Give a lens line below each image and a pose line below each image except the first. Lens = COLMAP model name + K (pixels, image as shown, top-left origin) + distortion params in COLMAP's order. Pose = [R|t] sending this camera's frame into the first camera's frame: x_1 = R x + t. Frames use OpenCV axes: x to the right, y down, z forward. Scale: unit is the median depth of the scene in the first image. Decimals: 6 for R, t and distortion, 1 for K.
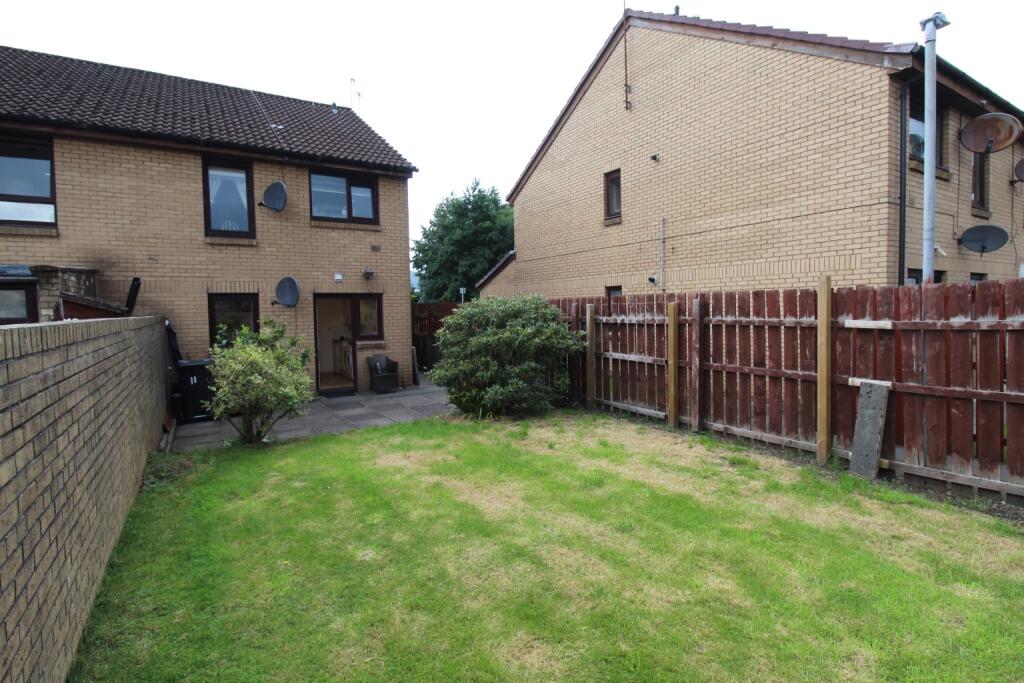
lens RADIAL K [[510.4, 0, 511.7], [0, 510.4, 335.5], [0, 0, 1]] dist [-0.000092, 0.000062]
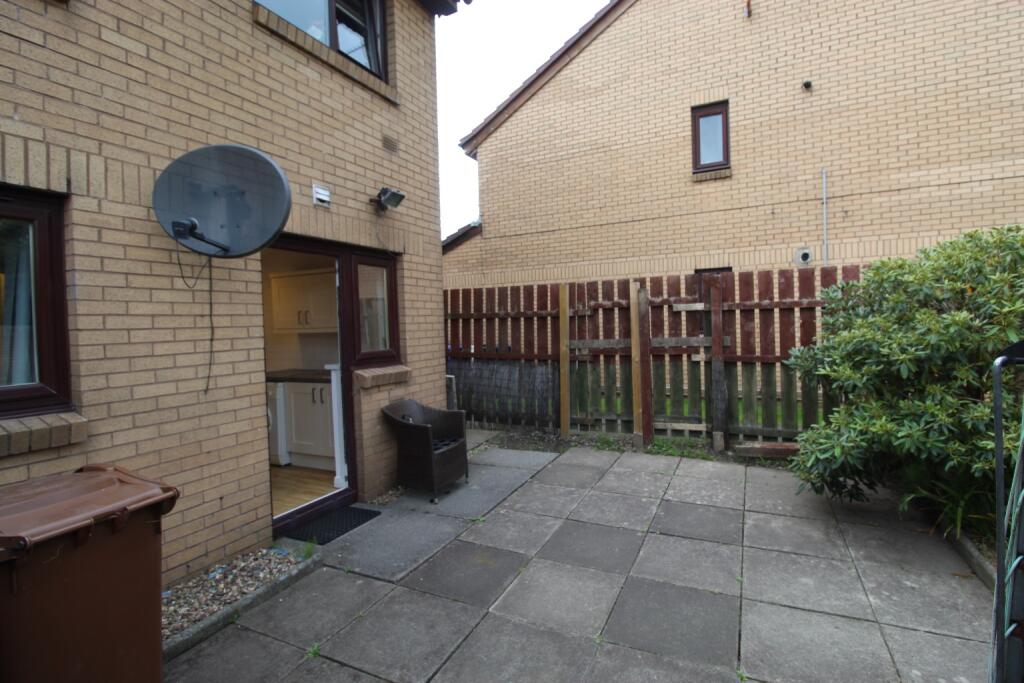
lens RADIAL K [[481.2, 0, 515.9], [0, 481.2, 335.6], [0, 0, 1]] dist [-0.011096, -0.000984]
pose [[0.839969, -0.021567, 0.542206, -0.401716], [0.044100, 0.998618, -0.028596, 0.001752], [-0.540840, 0.047931, 0.839759, 0.629688]]
